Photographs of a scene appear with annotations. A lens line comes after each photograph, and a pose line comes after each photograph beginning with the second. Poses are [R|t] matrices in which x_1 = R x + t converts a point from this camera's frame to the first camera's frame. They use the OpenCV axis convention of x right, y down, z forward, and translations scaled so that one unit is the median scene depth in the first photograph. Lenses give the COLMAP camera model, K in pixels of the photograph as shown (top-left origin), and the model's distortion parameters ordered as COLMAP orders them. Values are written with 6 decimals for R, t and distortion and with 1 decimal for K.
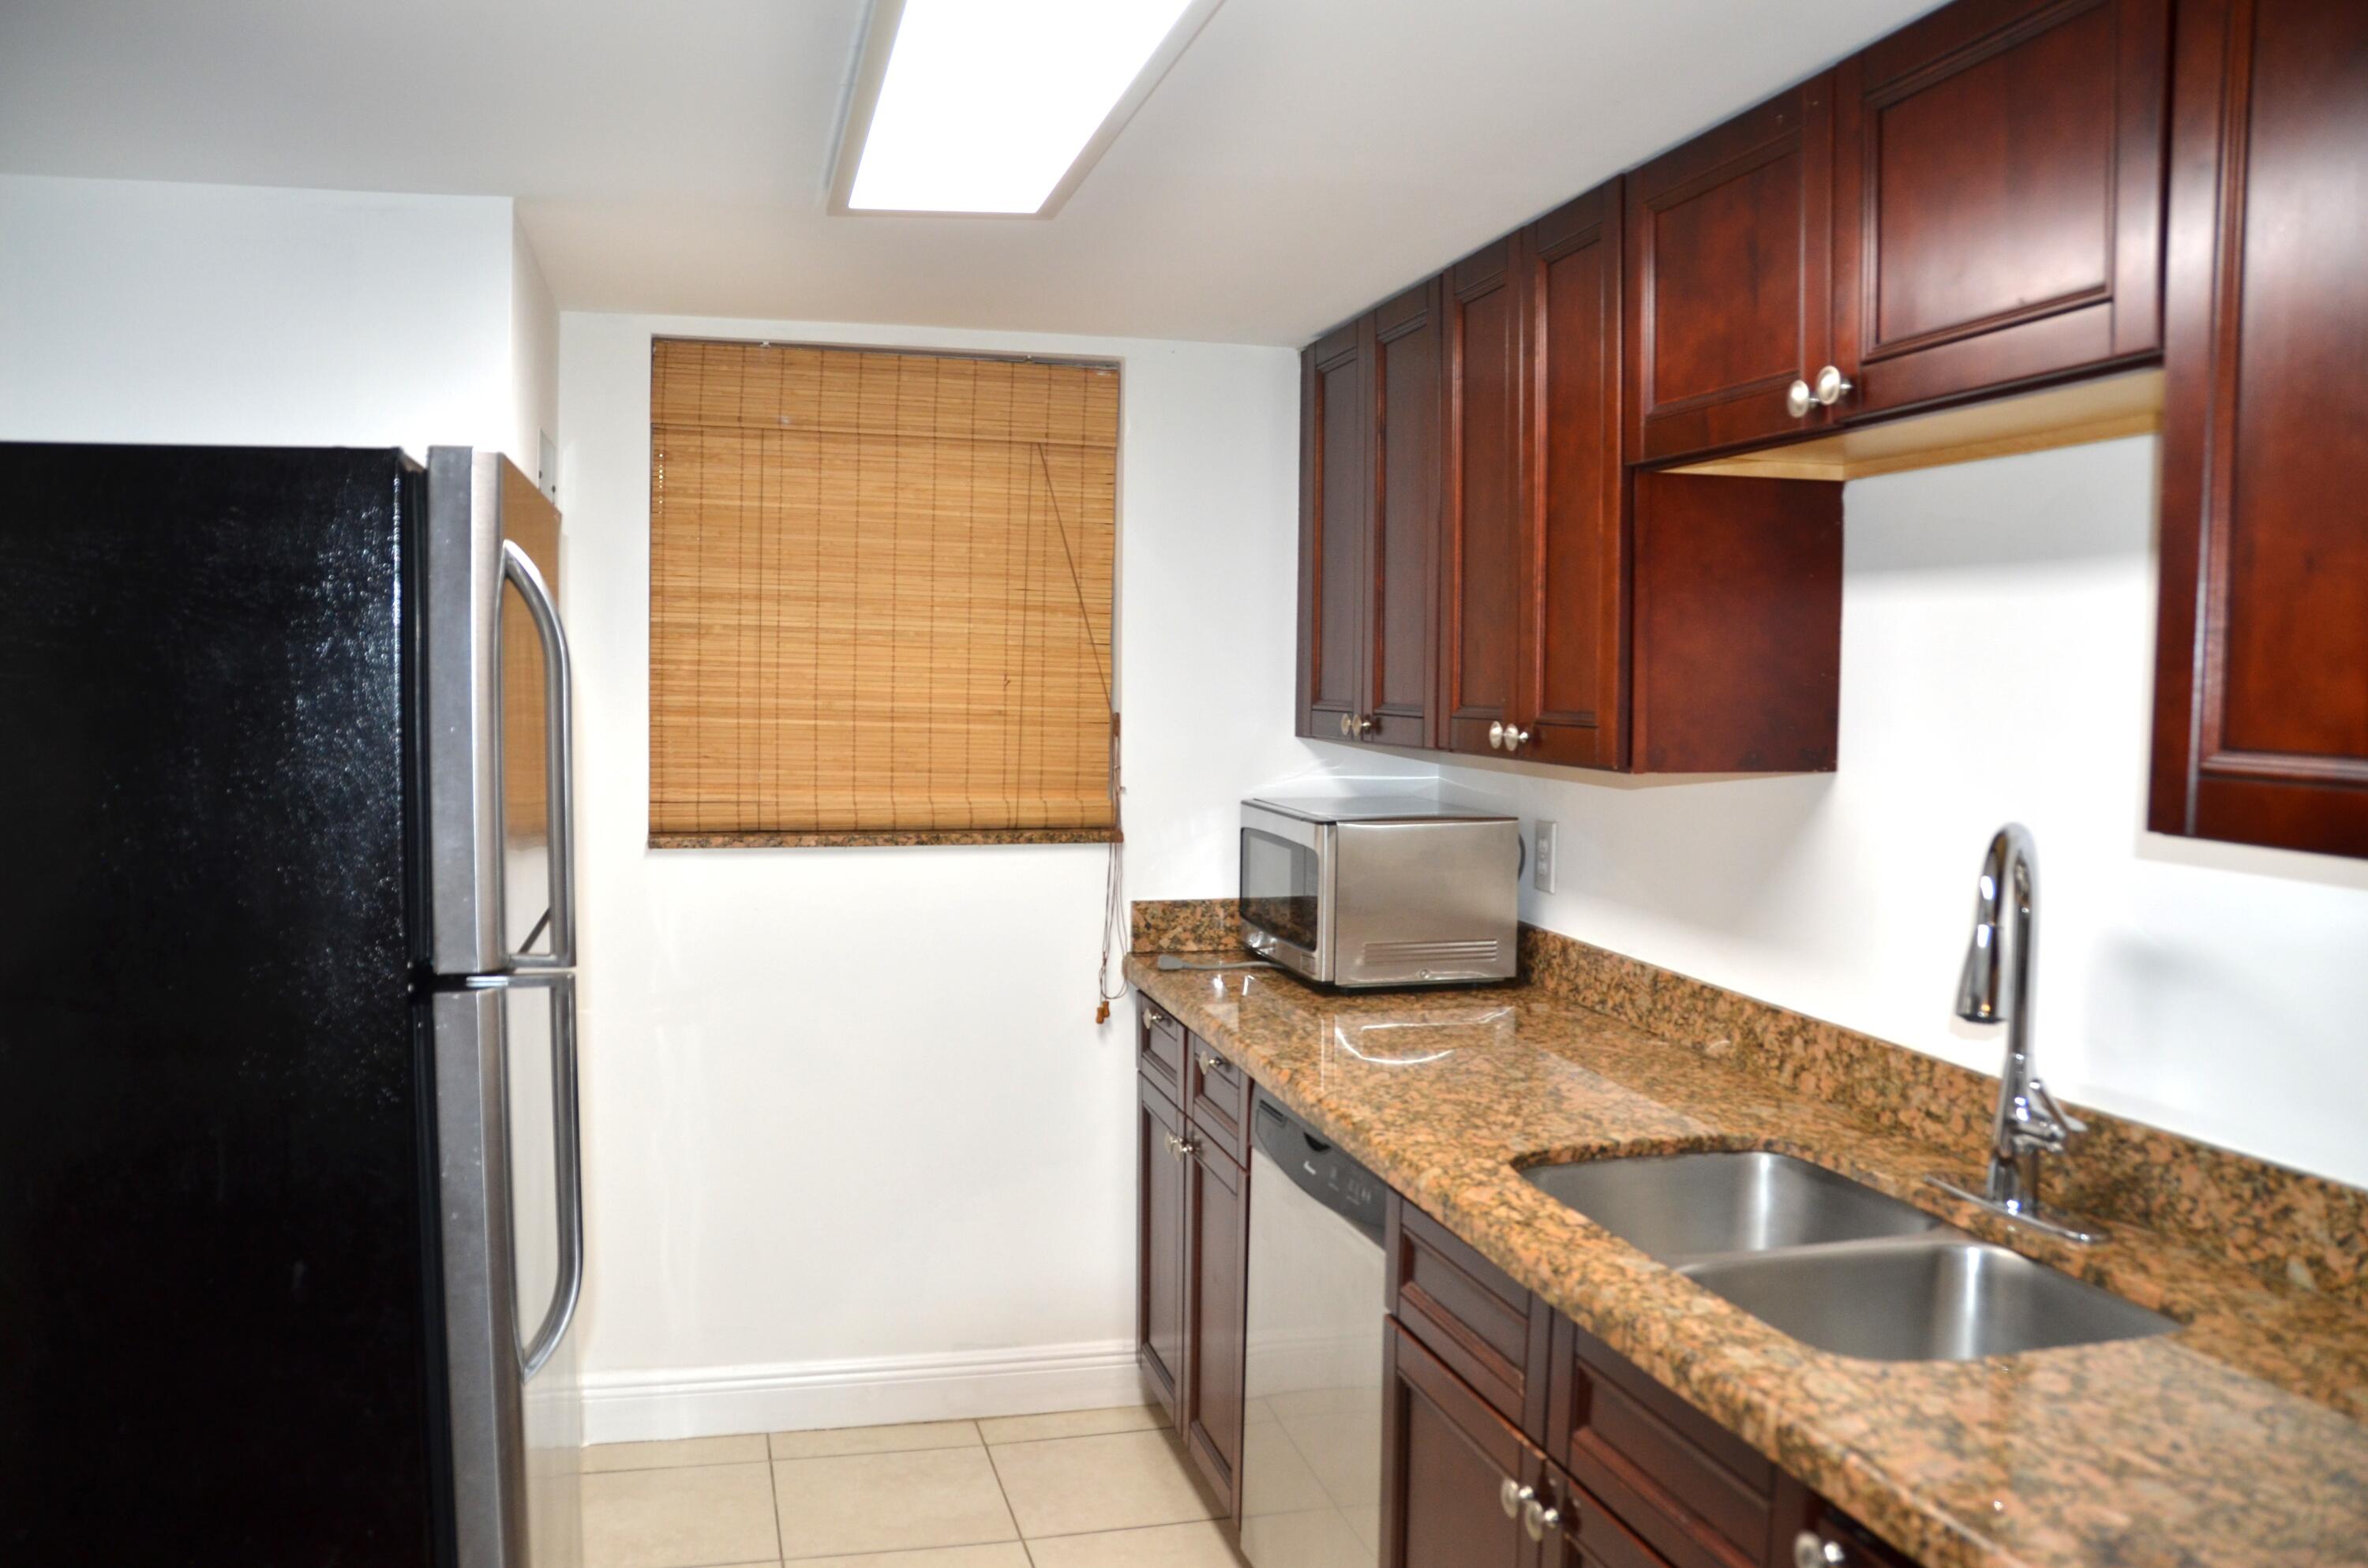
lens RADIAL K [[1888.3, 0, 1185.0], [0, 1888.3, 791.4], [0, 0, 1]] dist [-0.058259, 0.016465]
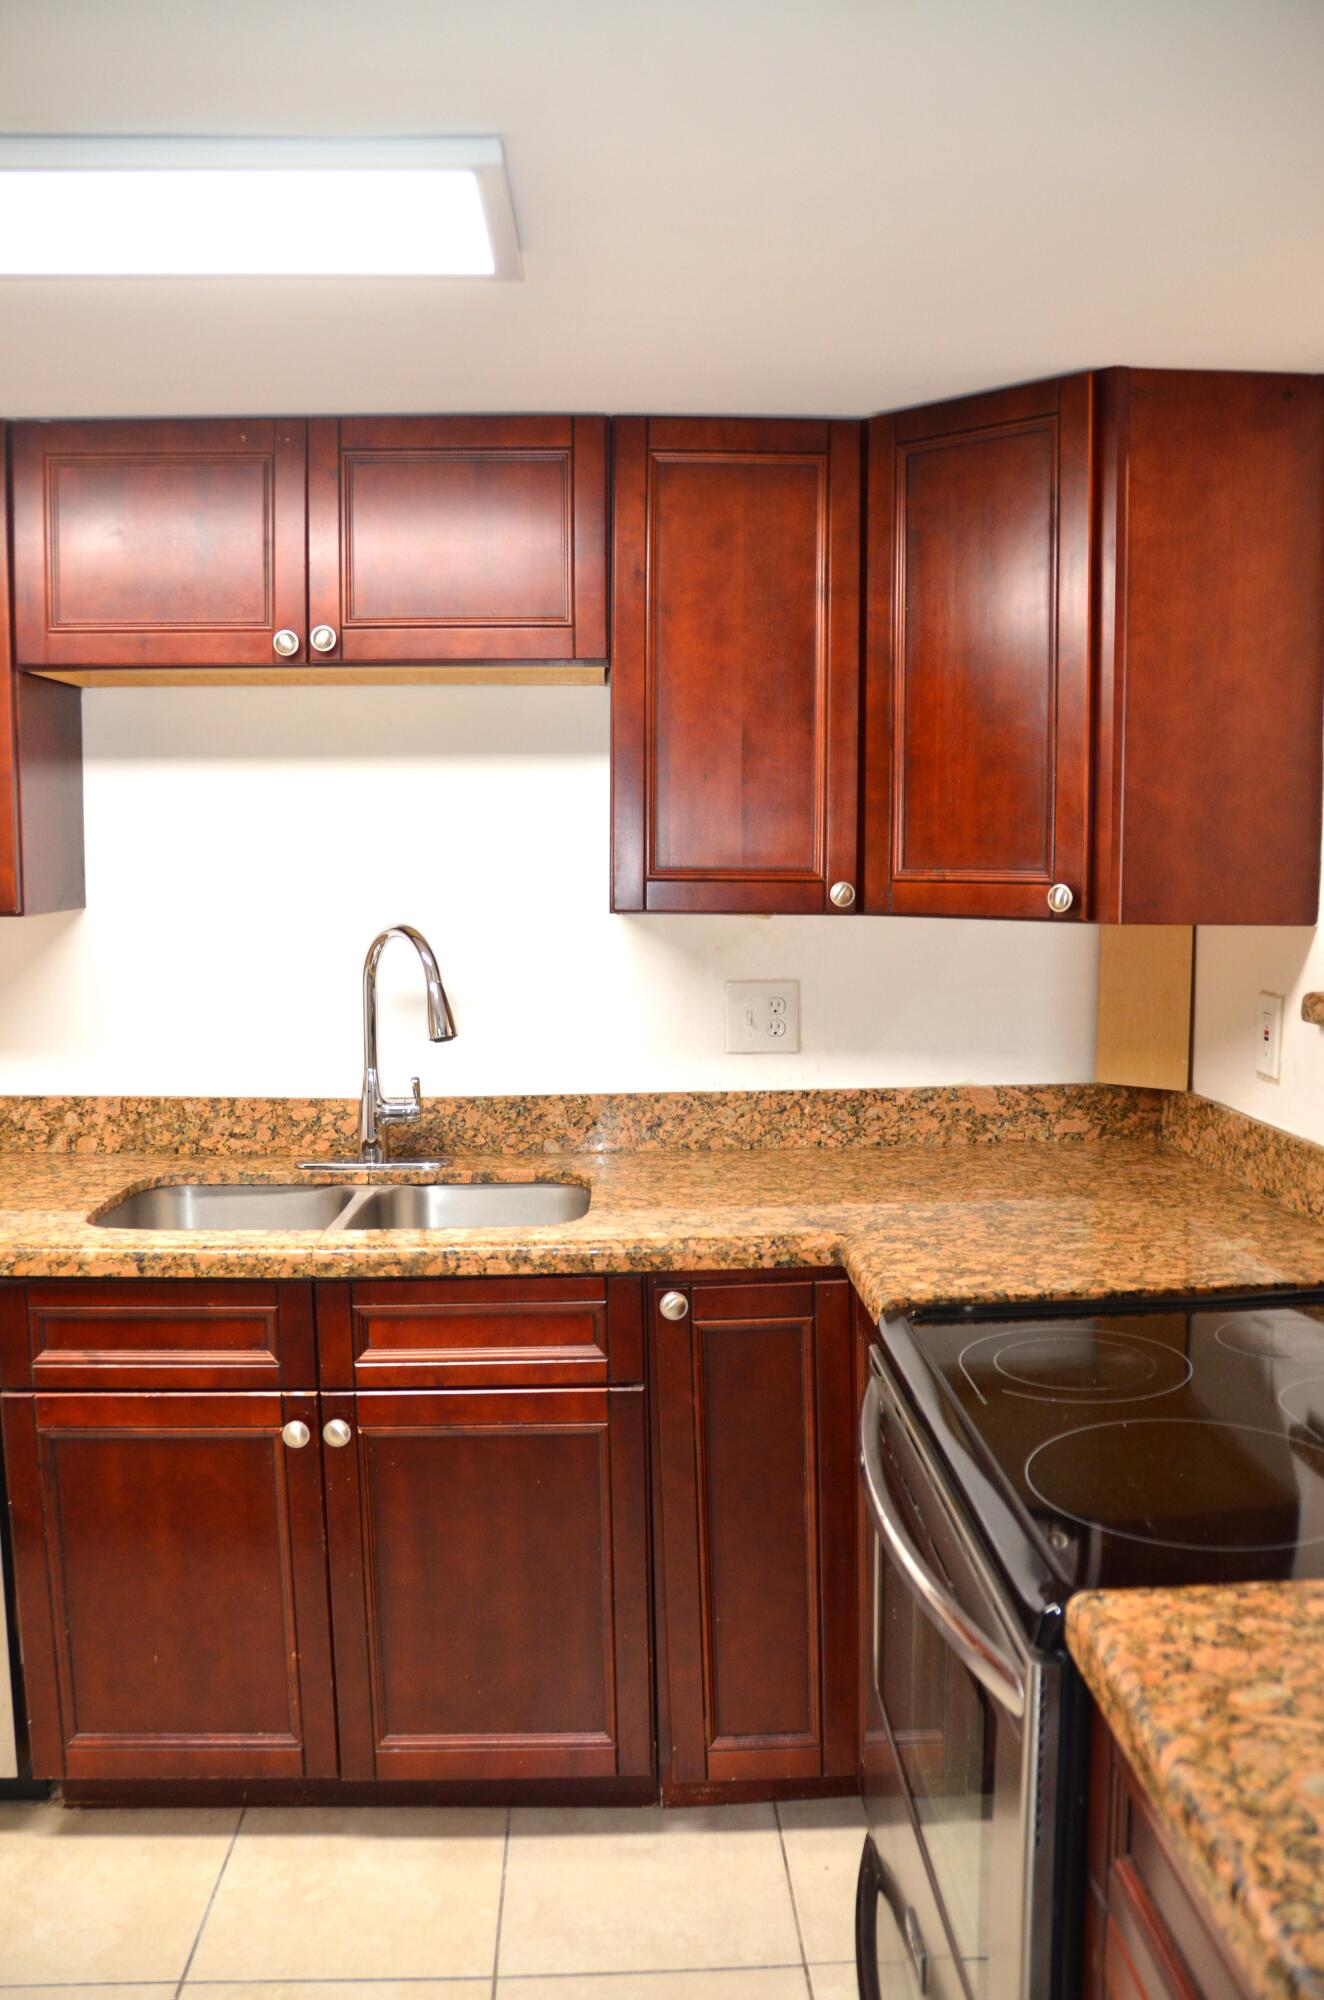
lens RADIAL K [[1595.0, 0, 663.6], [0, 1595.0, 998.4], [0, 0, 1]] dist [-0.058259, 0.016465]
pose [[0.219453, -0.097309, 0.970758, -0.730903], [0.060869, 0.994441, 0.085923, -0.020562], [-0.973722, 0.040233, 0.224156, 0.390382]]
